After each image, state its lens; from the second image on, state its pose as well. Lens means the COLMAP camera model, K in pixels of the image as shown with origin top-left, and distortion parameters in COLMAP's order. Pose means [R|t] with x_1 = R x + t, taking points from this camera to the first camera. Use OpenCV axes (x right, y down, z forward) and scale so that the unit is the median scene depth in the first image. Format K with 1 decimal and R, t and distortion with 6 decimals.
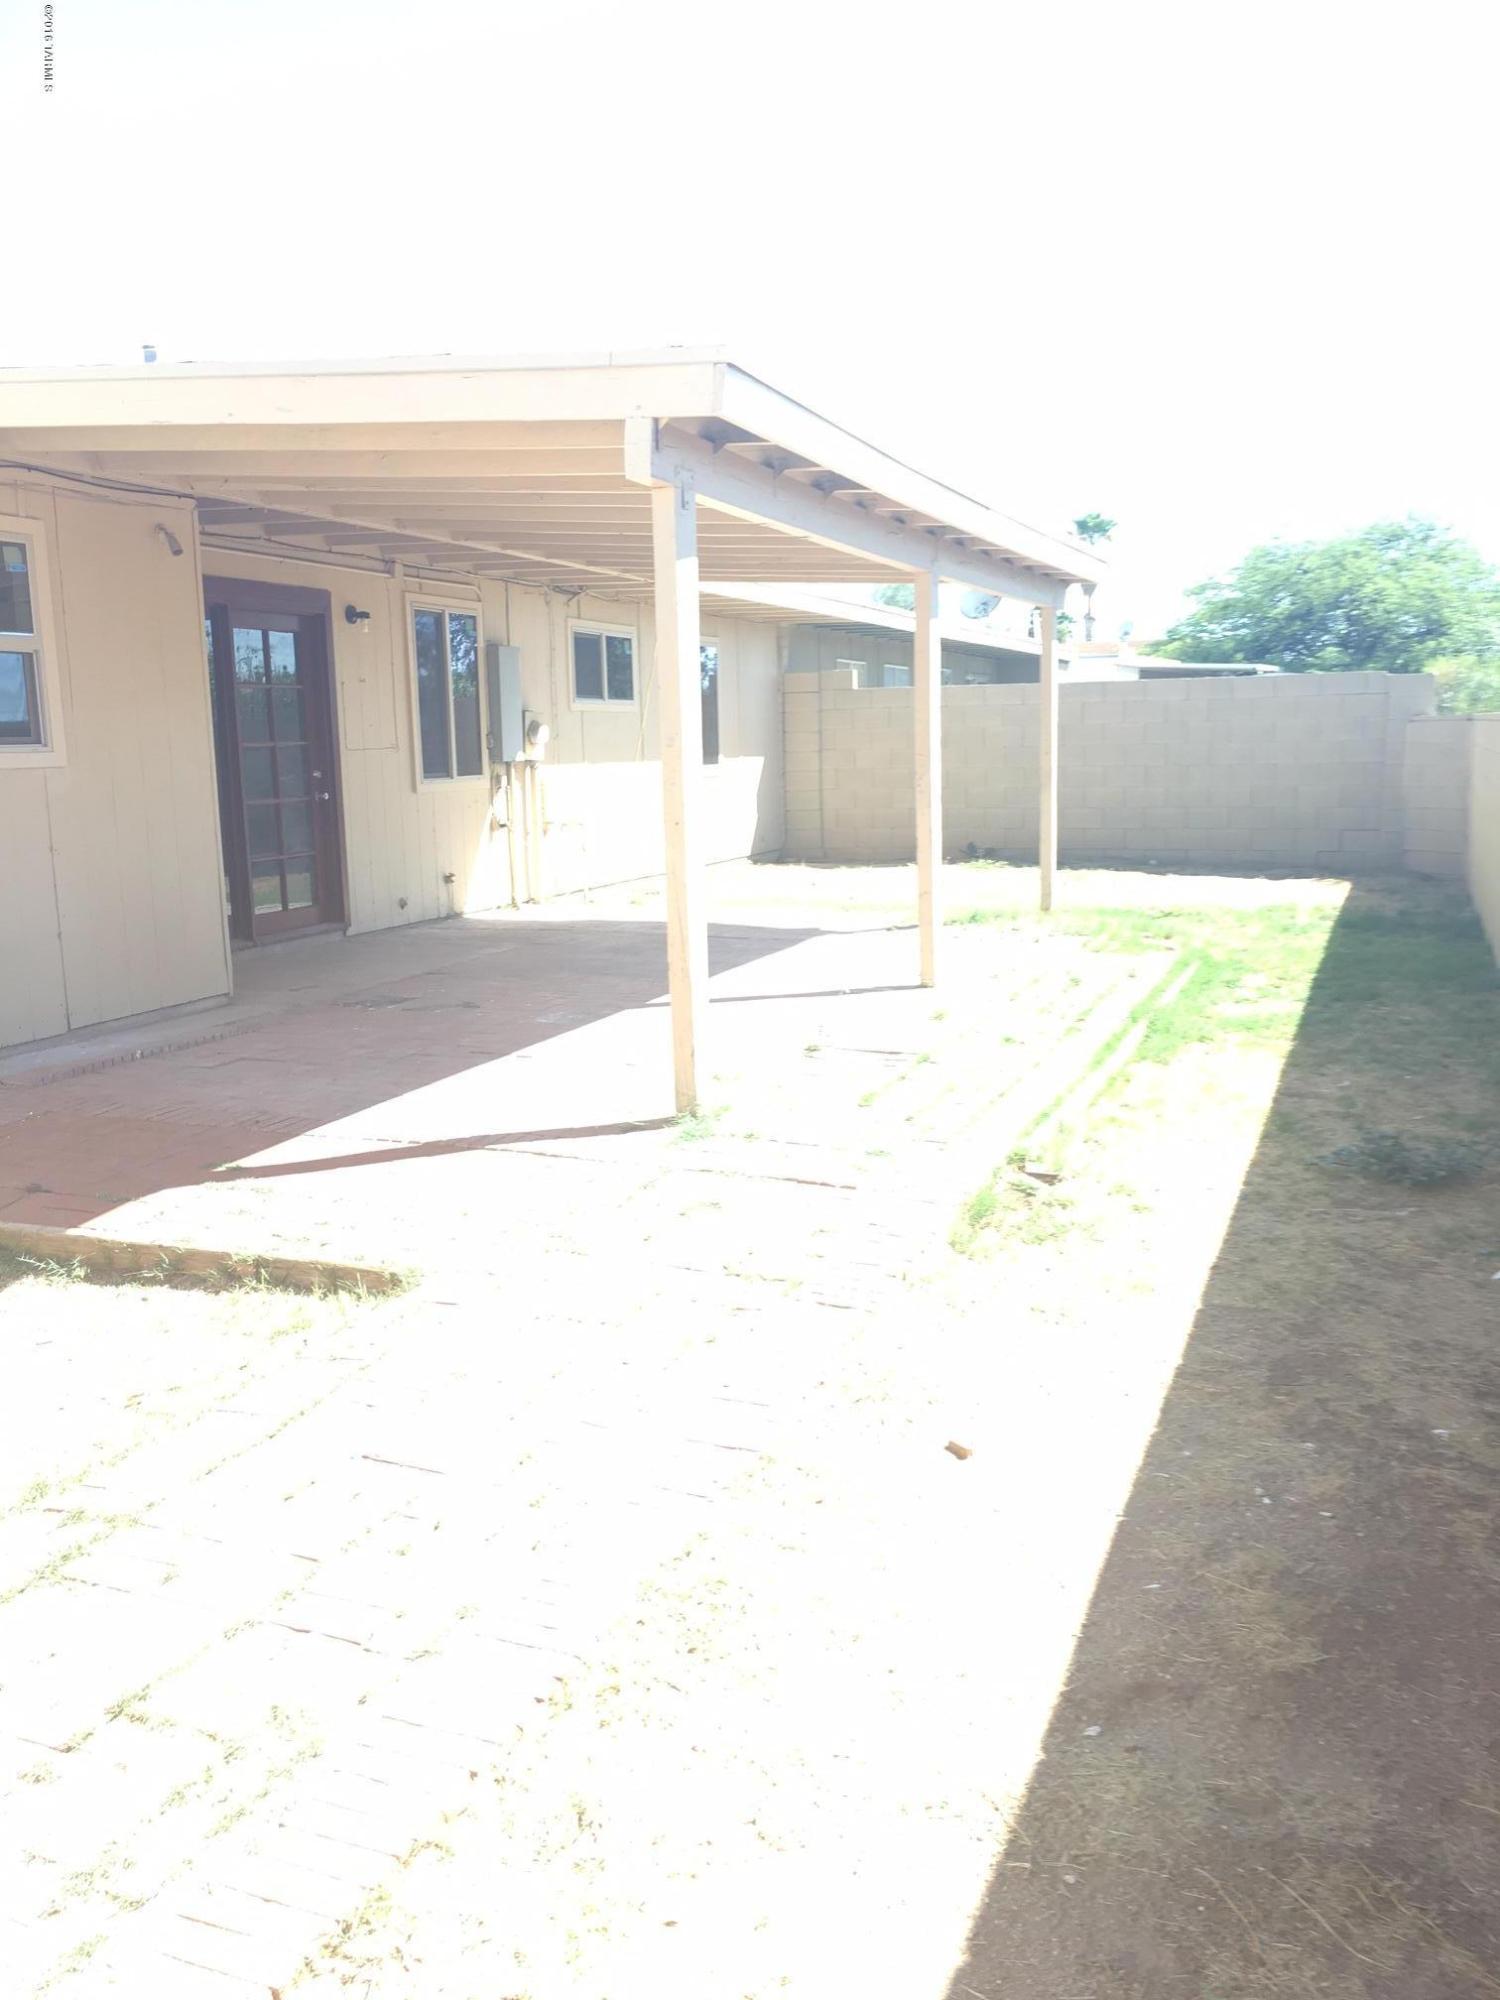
lens RADIAL K [[1769.8, 0, 750.0], [0, 1769.8, 1000.0], [0, 0, 1]] dist [0.058817, -0.001344]
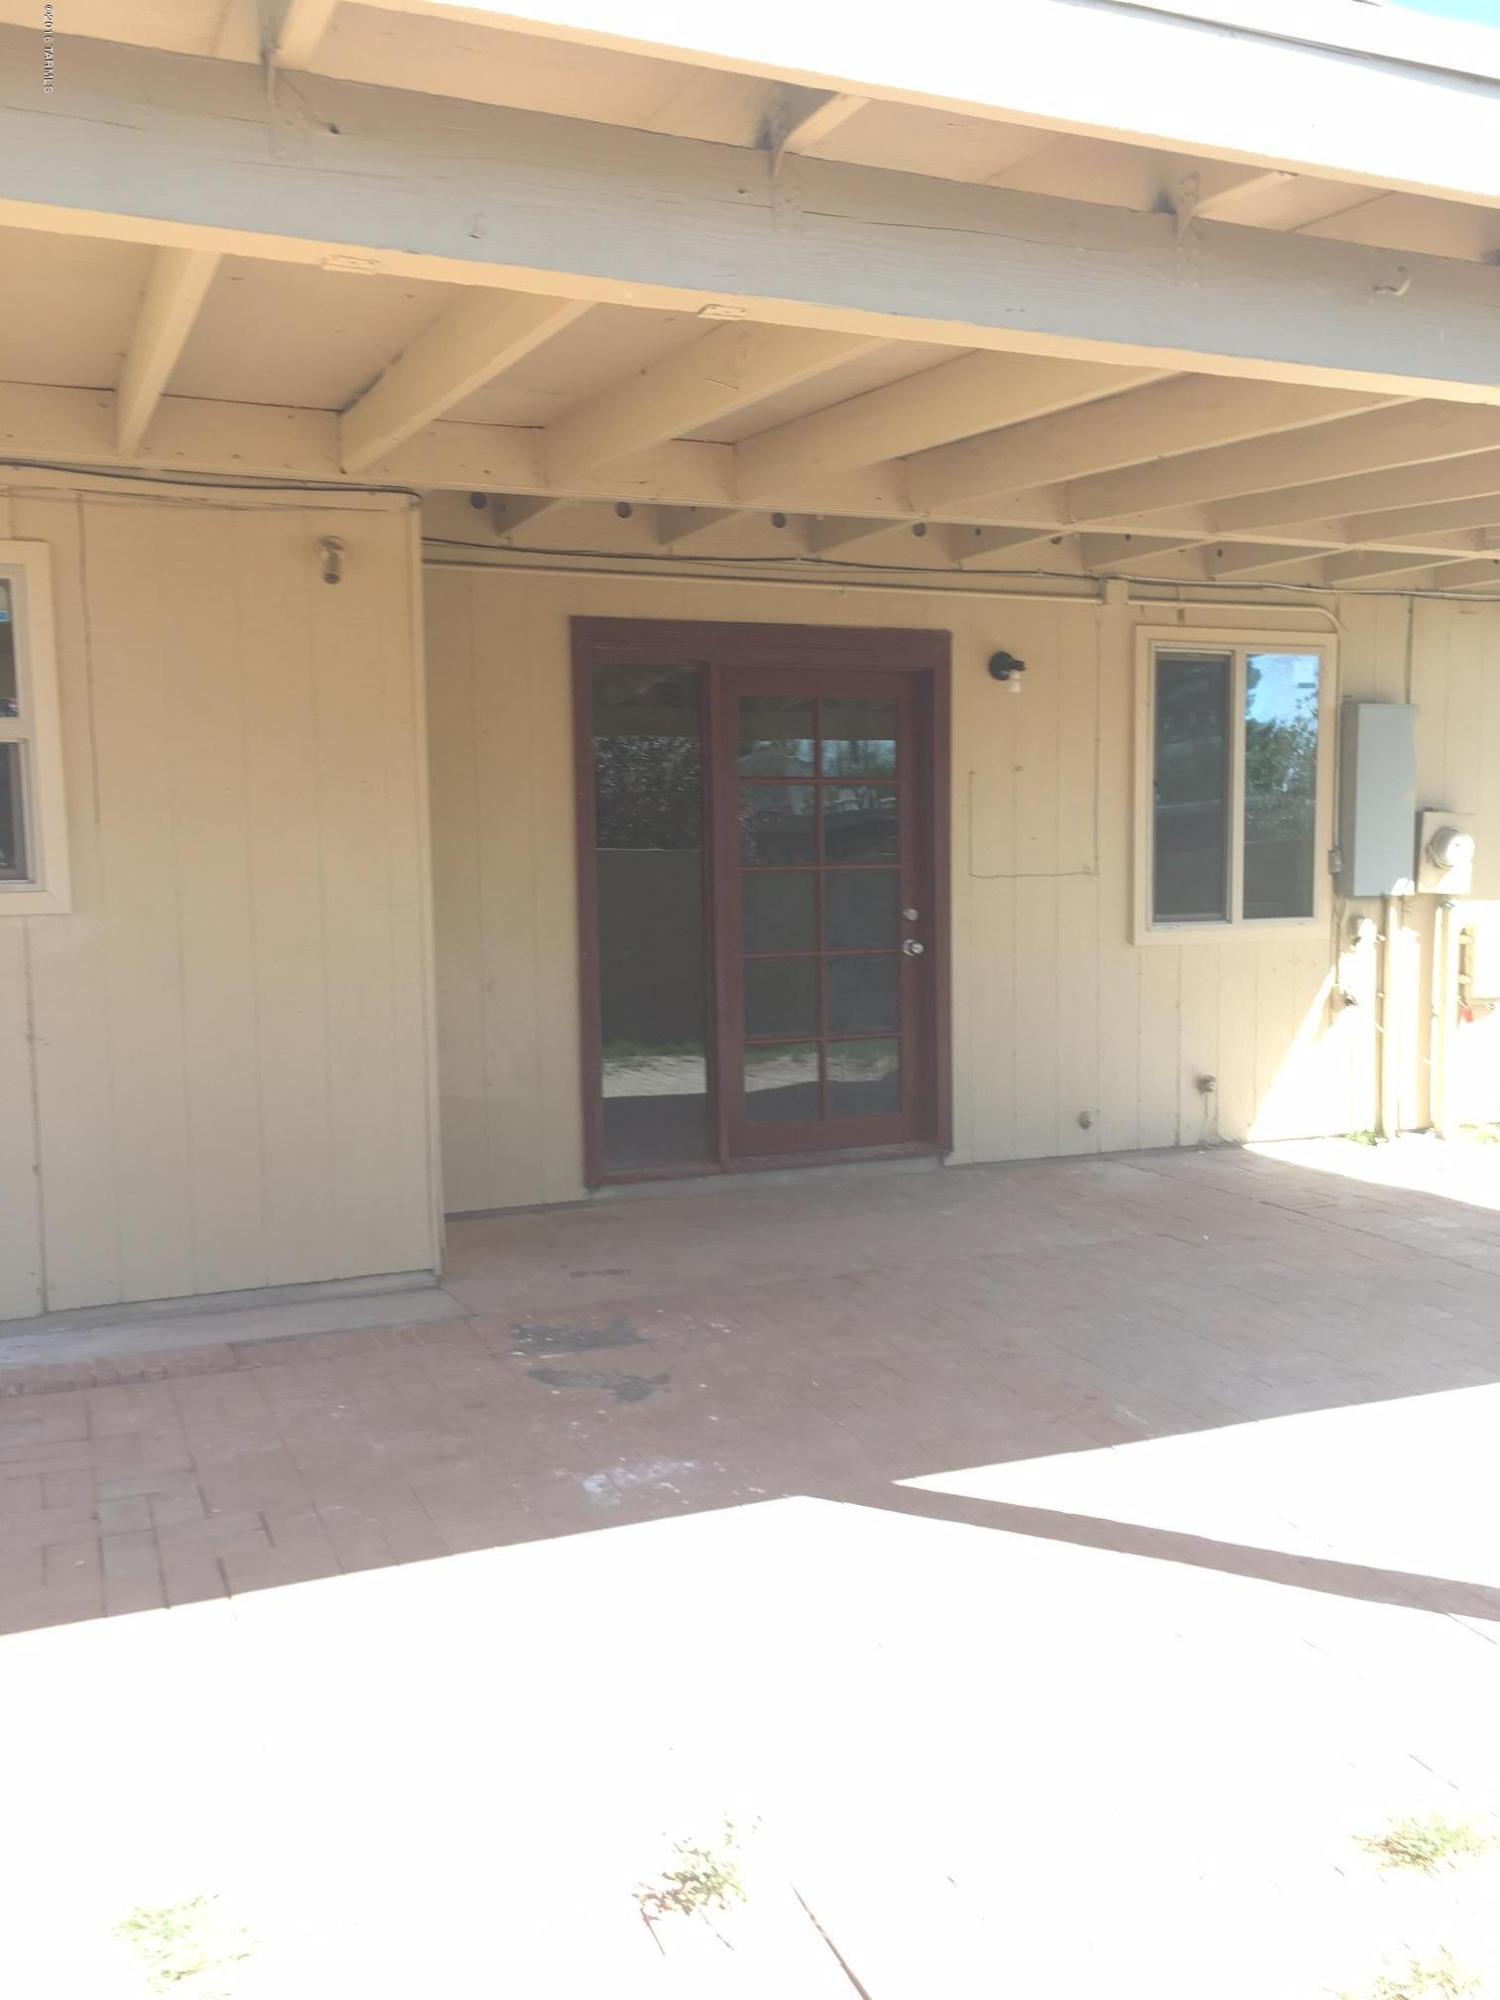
lens RADIAL K [[1769.8, 0, 750.0], [0, 1769.8, 1000.0], [0, 0, 1]] dist [0.058817, -0.001344]
pose [[0.682763, 0.085370, -0.725636, 0.175130], [-0.116156, 0.993202, 0.007556, -0.088248], [0.721348, 0.079128, 0.688038, 0.485017]]
